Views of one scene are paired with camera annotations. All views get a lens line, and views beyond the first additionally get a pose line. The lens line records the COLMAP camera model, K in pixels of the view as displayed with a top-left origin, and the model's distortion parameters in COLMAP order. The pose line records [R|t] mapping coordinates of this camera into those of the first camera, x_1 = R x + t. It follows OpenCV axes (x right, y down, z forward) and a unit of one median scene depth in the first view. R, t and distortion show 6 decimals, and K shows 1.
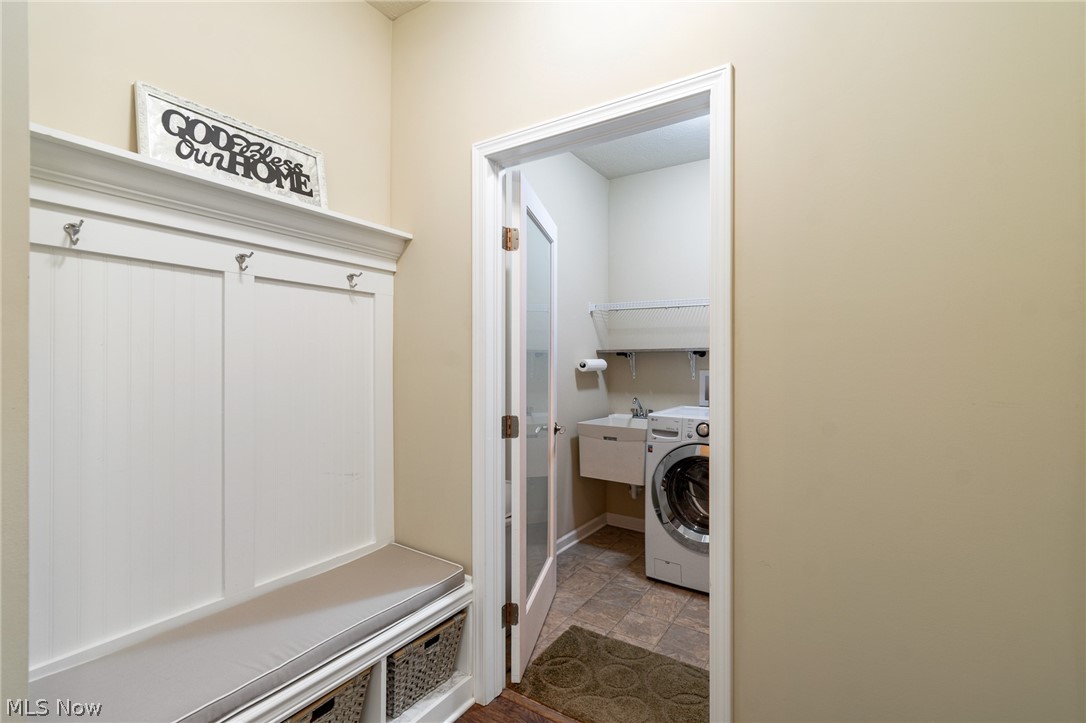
lens RADIAL K [[485.9, 0, 544.1], [0, 485.9, 363.7], [0, 0, 1]] dist [-0.003564, -0.000739]
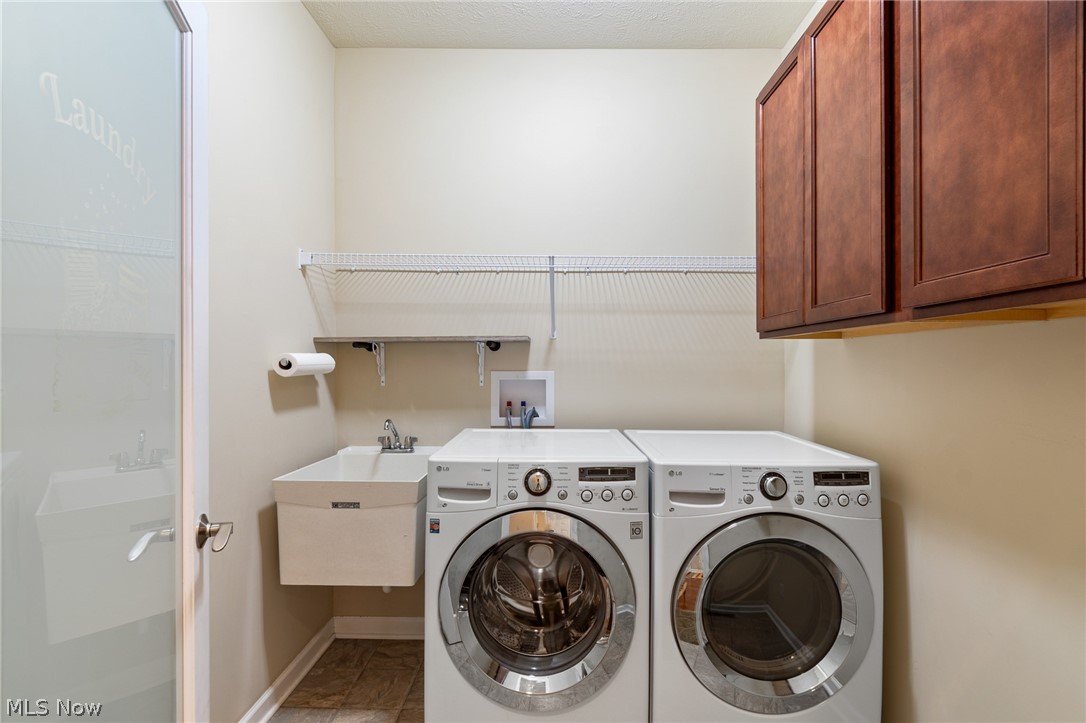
lens RADIAL K [[485.9, 0, 560.0], [0, 485.9, 362.6], [0, 0, 1]] dist [-0.003564, -0.000739]
pose [[0.830881, -0.003067, 0.556442, 0.036342], [0.002571, 0.999995, 0.001673, 0.000863], [-0.556445, 0.000040, 0.830885, 0.421129]]
